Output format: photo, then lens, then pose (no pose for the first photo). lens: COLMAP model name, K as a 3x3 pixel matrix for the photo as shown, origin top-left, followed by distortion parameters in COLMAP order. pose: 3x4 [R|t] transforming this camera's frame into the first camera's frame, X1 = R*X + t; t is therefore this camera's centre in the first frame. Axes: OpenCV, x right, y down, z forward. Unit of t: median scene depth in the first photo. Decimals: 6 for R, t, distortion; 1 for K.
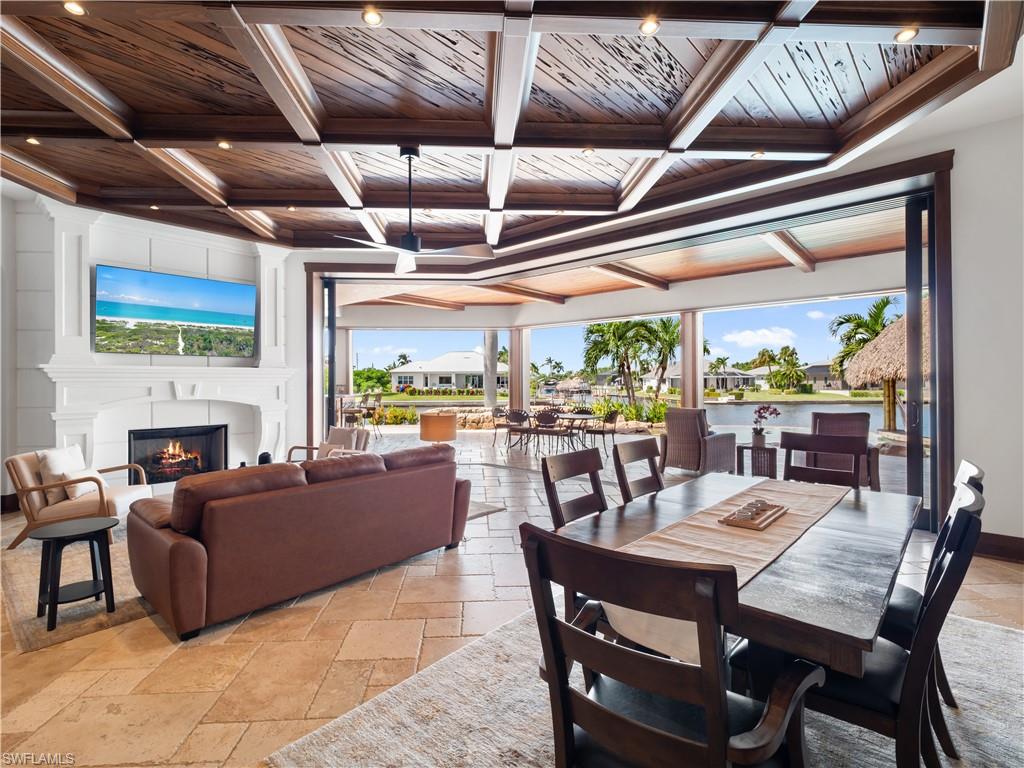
lens RADIAL K [[502.9, 0, 493.2], [0, 502.9, 370.0], [0, 0, 1]] dist [-0.010684, -0.001186]
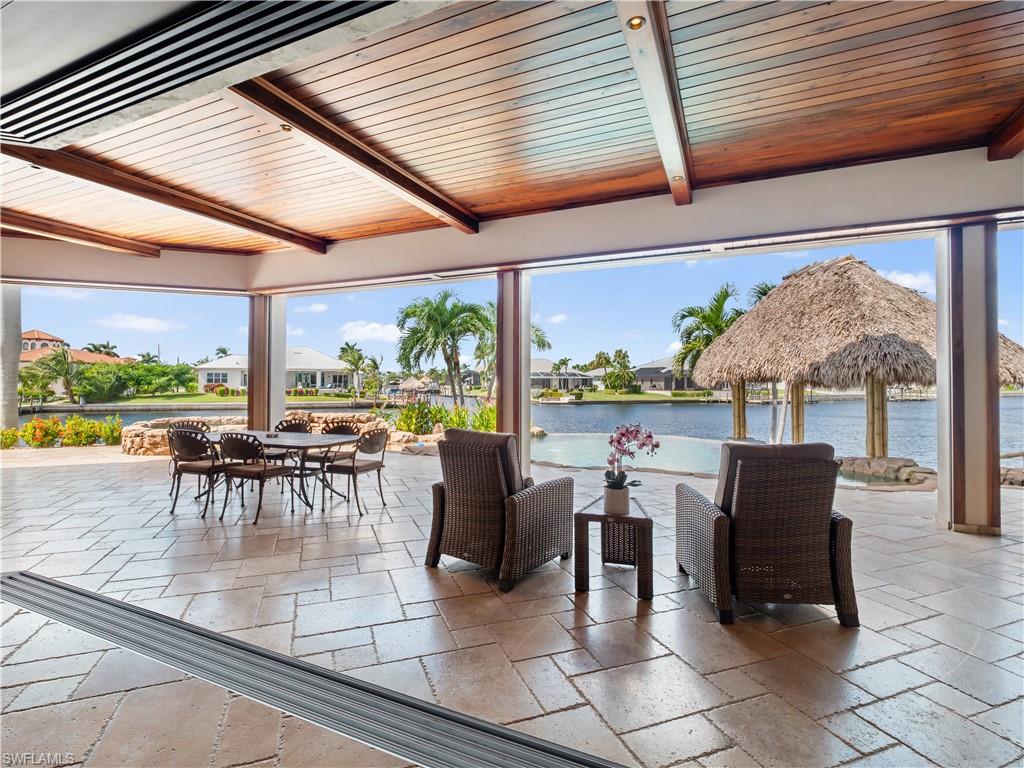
lens RADIAL K [[502.9, 0, 515.8], [0, 502.9, 378.3], [0, 0, 1]] dist [-0.010684, -0.001186]
pose [[0.945669, 0.009016, 0.325006, 0.032721], [-0.014487, 0.999791, 0.014419, 0.002172], [-0.324808, -0.018345, 0.945602, 0.067263]]
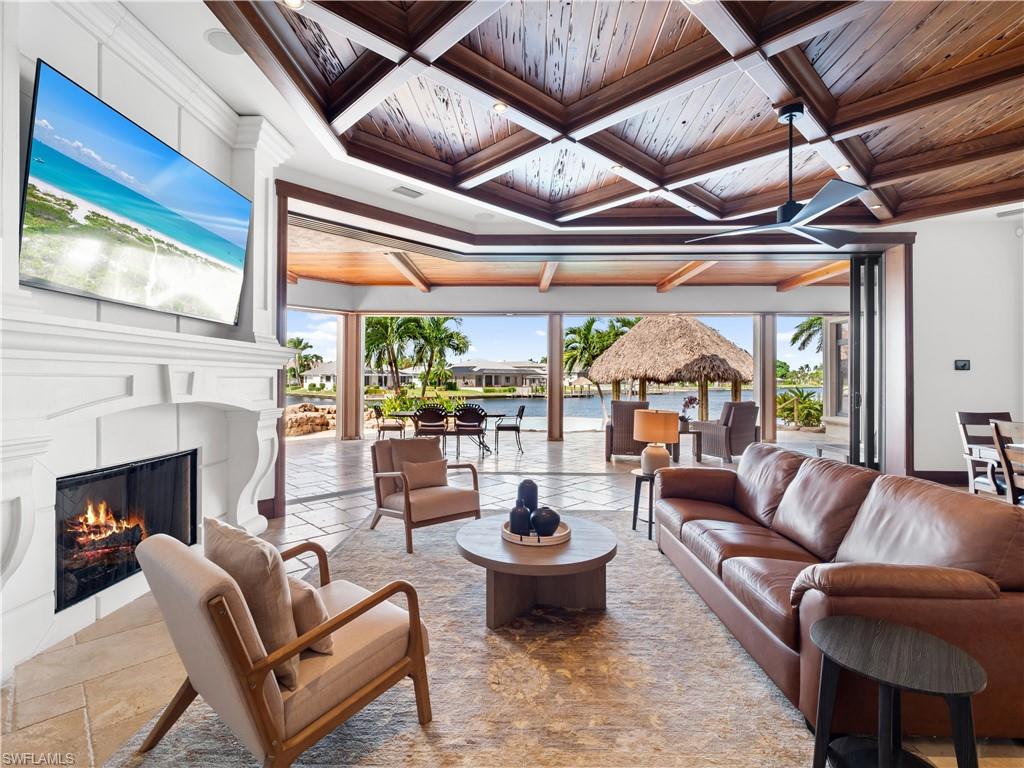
lens RADIAL K [[502.9, 0, 508.3], [0, 502.9, 385.9], [0, 0, 1]] dist [-0.010684, -0.001186]
pose [[0.738033, -0.000711, 0.674765, -0.072333], [-0.023503, 0.999366, 0.026761, 0.002290], [-0.674356, -0.035610, 0.737548, 0.044473]]
